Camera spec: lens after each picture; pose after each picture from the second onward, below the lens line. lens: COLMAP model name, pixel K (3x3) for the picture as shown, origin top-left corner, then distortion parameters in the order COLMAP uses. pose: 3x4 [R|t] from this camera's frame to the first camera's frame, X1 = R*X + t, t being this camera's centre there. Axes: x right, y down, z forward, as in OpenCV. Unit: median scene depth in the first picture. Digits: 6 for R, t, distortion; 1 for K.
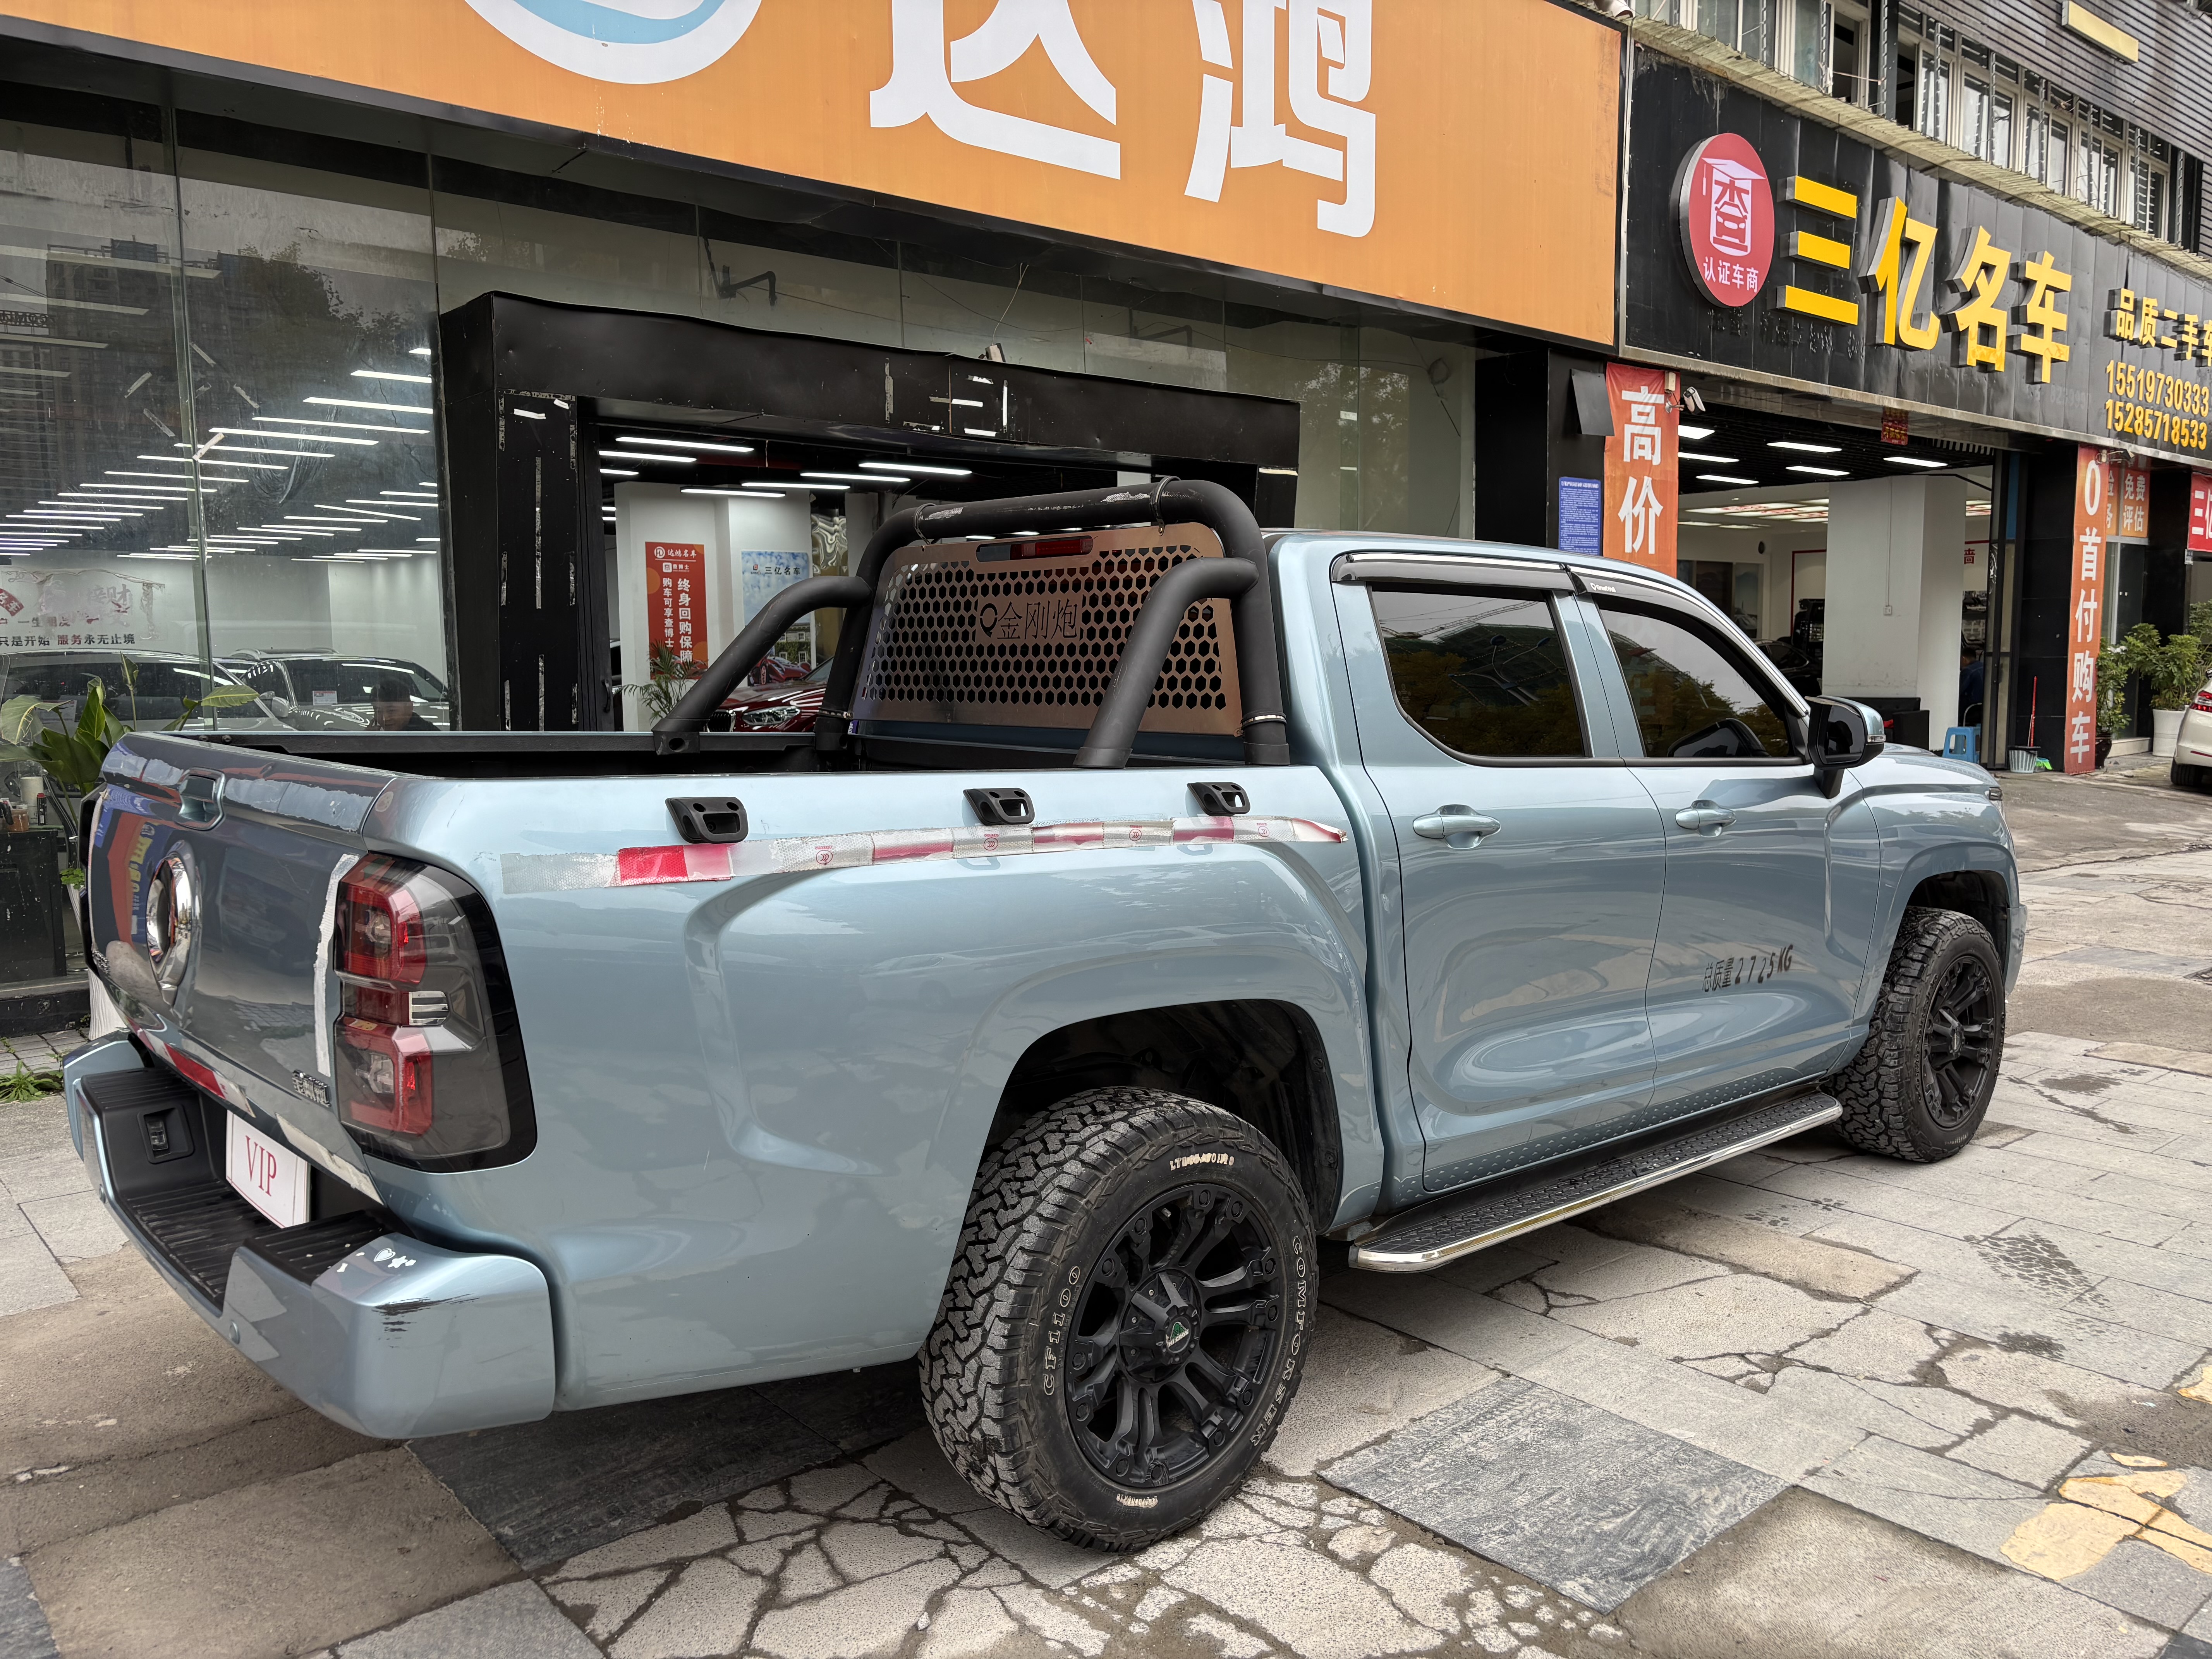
lens RADIAL K [[1668.9, 0, 1114.3], [0, 1668.9, 819.2], [0, 0, 1]] dist [0.090607, -0.102819]
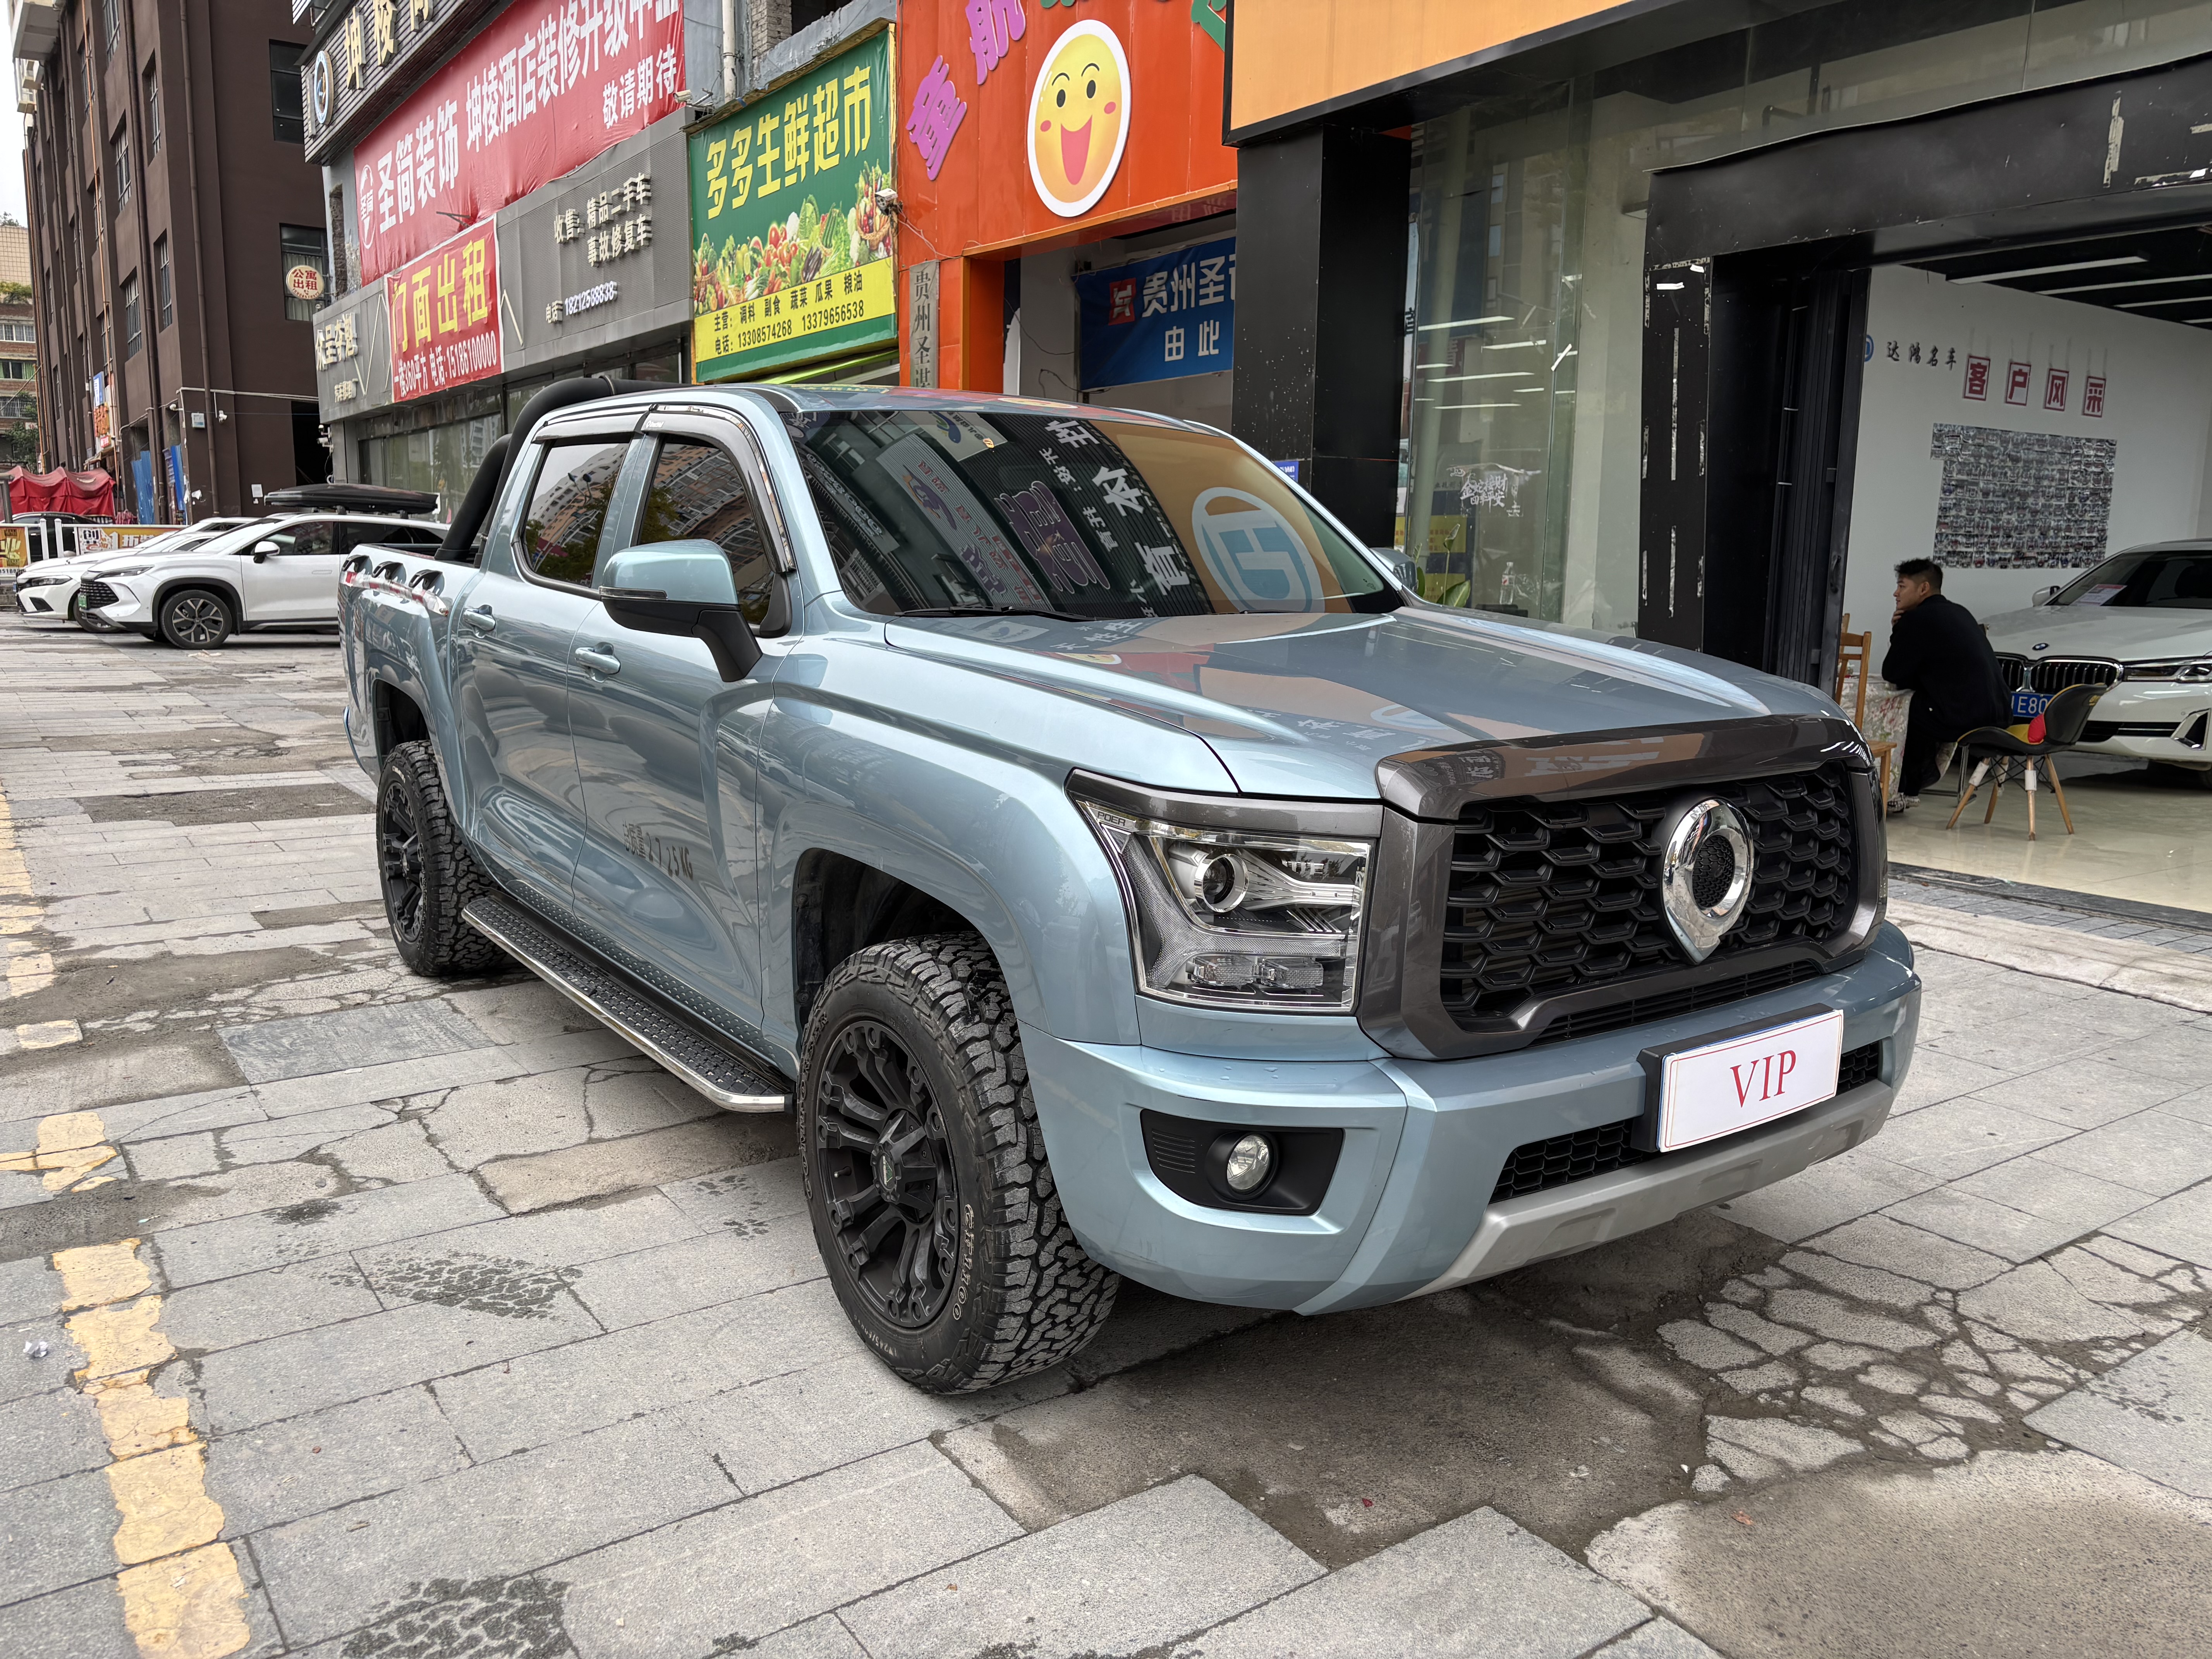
lens RADIAL K [[1674.8, 0, 1120.2], [0, 1674.8, 827.9], [0, 0, 1]] dist [0.037355, -0.031206]
pose [[-0.106967, 0.168932, -0.979806, 1.390680], [-0.114189, 0.976852, 0.180889, -0.126538], [0.987684, 0.131232, -0.085200, 1.513560]]
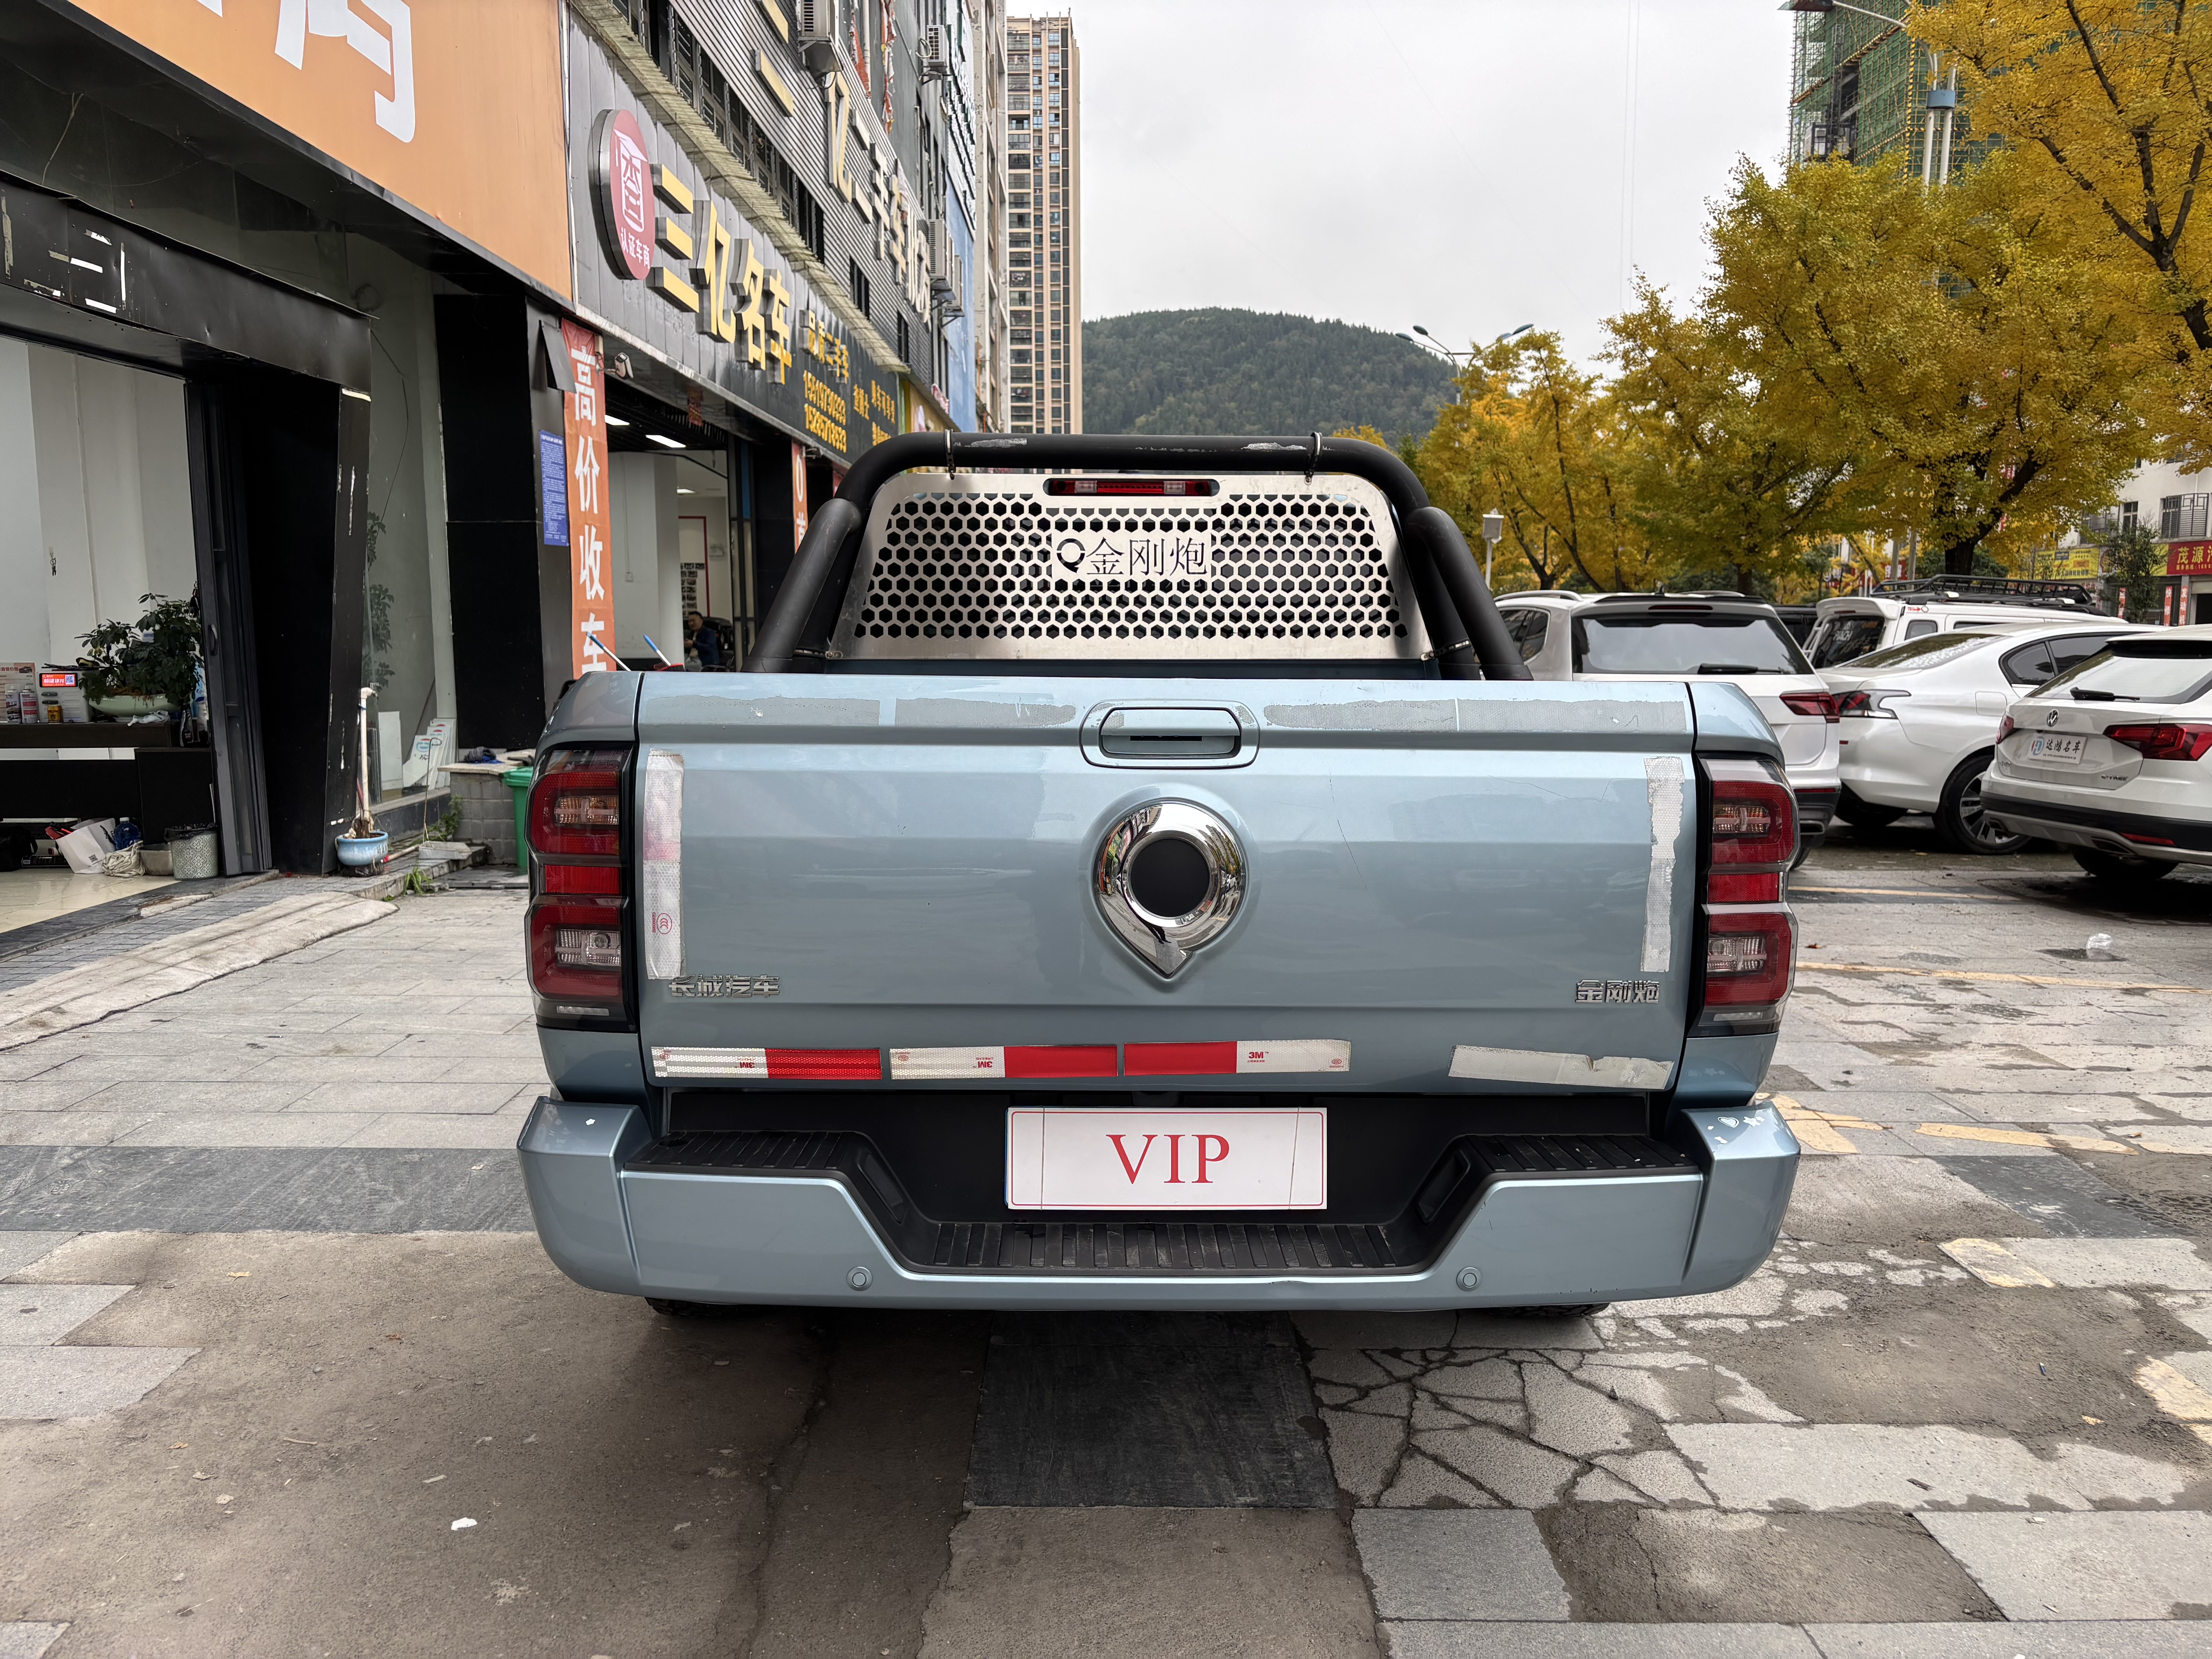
lens RADIAL K [[1674.8, 0, 1120.2], [0, 1674.8, 827.9], [0, 0, 1]] dist [0.037355, -0.031206]
pose [[0.651844, -0.087488, 0.753290, -0.863231], [0.069470, 0.996035, 0.055567, -0.011218], [-0.755164, 0.016110, 0.655337, 0.341068]]
